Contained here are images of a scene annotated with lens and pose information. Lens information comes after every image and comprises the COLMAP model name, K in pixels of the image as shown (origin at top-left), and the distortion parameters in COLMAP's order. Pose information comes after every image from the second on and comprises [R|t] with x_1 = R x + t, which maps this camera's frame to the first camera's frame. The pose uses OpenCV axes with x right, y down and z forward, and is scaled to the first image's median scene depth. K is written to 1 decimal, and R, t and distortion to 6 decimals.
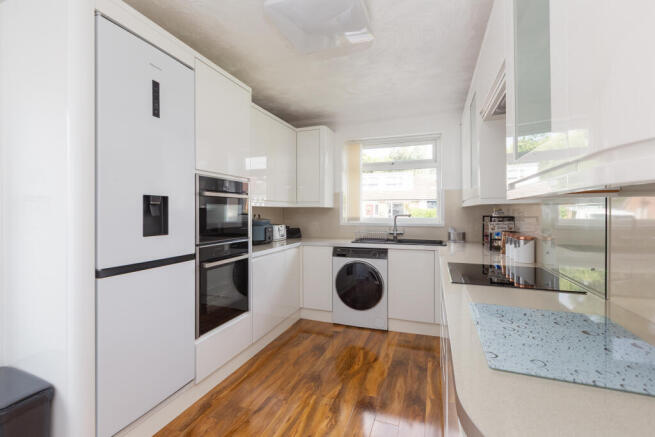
lens RADIAL K [[296.8, 0, 325.3], [0, 296.8, 214.1], [0, 0, 1]] dist [0.004193, -0.000034]
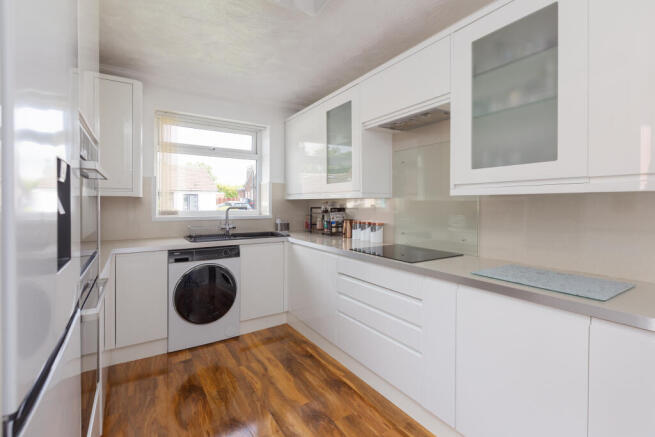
lens RADIAL K [[296.8, 0, 319.8], [0, 296.8, 208.7], [0, 0, 1]] dist [0.004193, -0.000034]
pose [[0.608458, -0.008565, 0.793540, -0.343134], [-0.000764, 0.999935, 0.011379, -0.003544], [-0.793586, -0.007530, 0.608412, 0.253181]]
